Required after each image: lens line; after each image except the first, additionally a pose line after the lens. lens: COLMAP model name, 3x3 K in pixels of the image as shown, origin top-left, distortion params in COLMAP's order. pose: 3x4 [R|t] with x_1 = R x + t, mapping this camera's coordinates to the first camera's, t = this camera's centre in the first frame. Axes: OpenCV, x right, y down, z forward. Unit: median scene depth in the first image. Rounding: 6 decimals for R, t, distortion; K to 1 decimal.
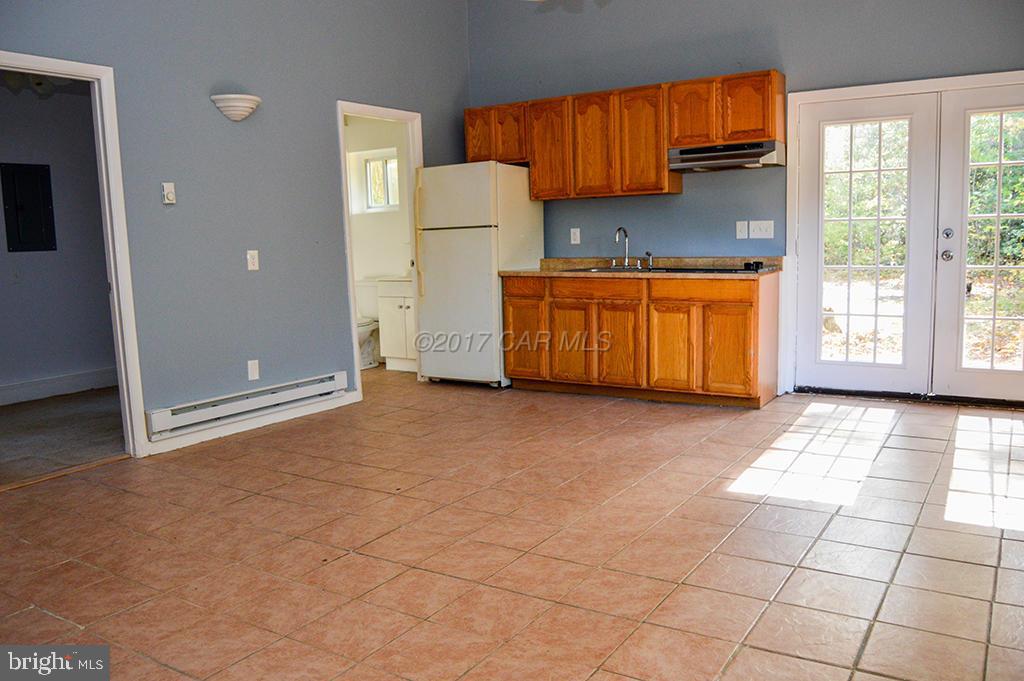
lens RADIAL K [[814.9, 0, 516.0], [0, 814.9, 342.2], [0, 0, 1]] dist [-0.087321, 0.020129]
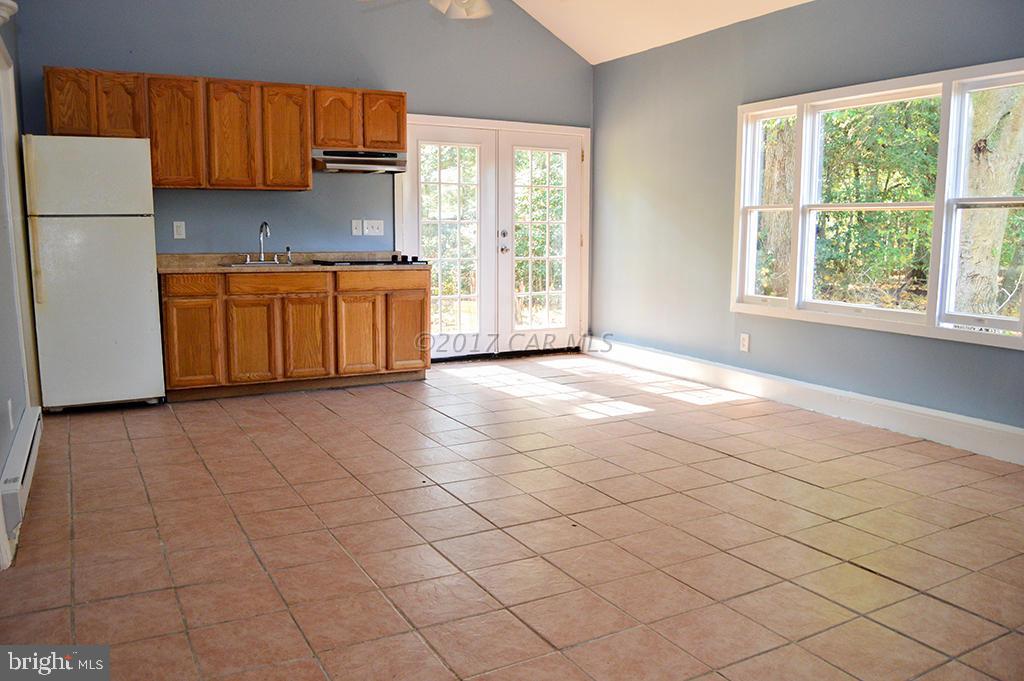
lens RADIAL K [[814.9, 0, 518.2], [0, 814.9, 342.6], [0, 0, 1]] dist [-0.087321, 0.020129]
pose [[0.472863, -0.089001, 0.876630, -0.638365], [0.094203, 0.994290, 0.050133, -0.016579], [-0.876086, 0.058875, 0.478547, 0.287944]]
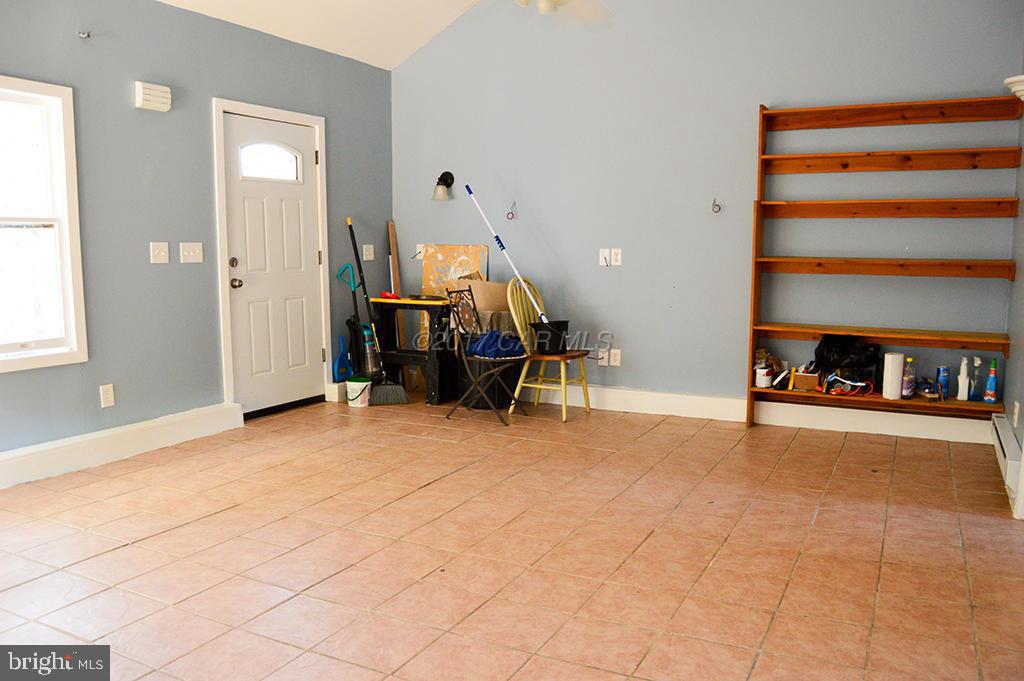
lens RADIAL K [[814.9, 0, 515.5], [0, 814.9, 344.5], [0, 0, 1]] dist [-0.087321, 0.020129]
pose [[-0.994439, 0.039566, -0.097604, -0.128631], [0.013980, 0.968139, 0.250023, -0.135277], [0.104387, 0.247268, -0.963308, 1.023467]]
